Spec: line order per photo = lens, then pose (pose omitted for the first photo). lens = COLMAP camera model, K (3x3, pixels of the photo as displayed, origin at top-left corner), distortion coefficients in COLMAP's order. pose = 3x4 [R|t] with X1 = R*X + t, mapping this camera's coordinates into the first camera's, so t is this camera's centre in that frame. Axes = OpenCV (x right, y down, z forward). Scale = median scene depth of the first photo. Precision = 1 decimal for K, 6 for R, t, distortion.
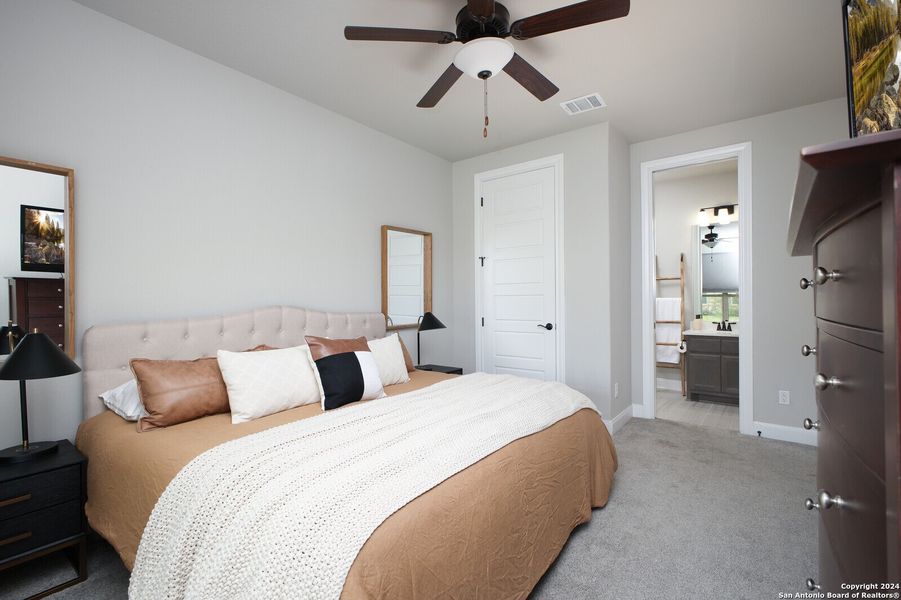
lens RADIAL K [[419.3, 0, 450.5], [0, 419.3, 300.0], [0, 0, 1]] dist [0.002245, 0.000449]
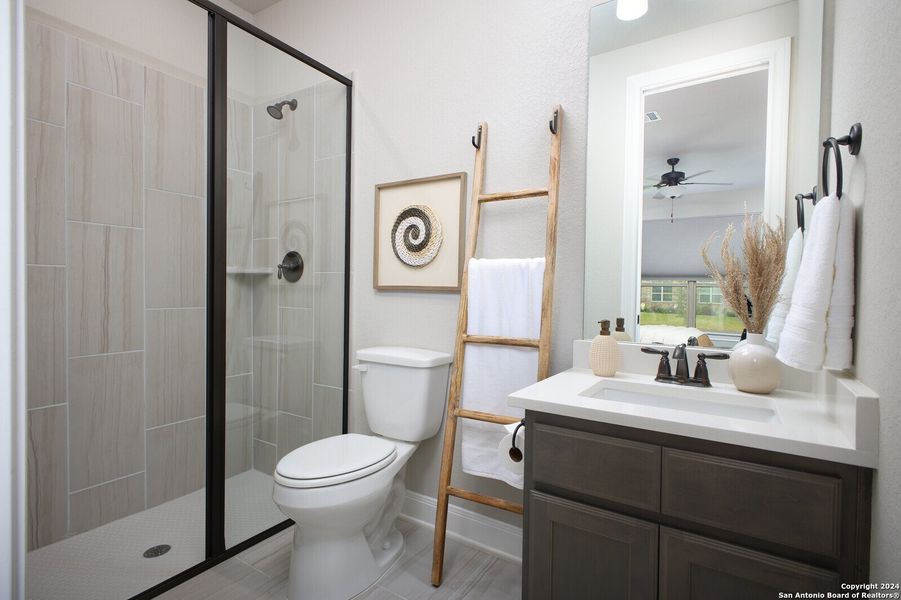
lens RADIAL K [[419.3, 0, 450.5], [0, 419.3, 300.0], [0, 0, 1]] dist [0.002245, 0.000449]
pose [[0.998208, 0.023591, 0.055001, 0.472137], [-0.024441, 0.999591, 0.014829, 0.021178], [-0.054628, -0.016147, 0.998376, 0.717627]]
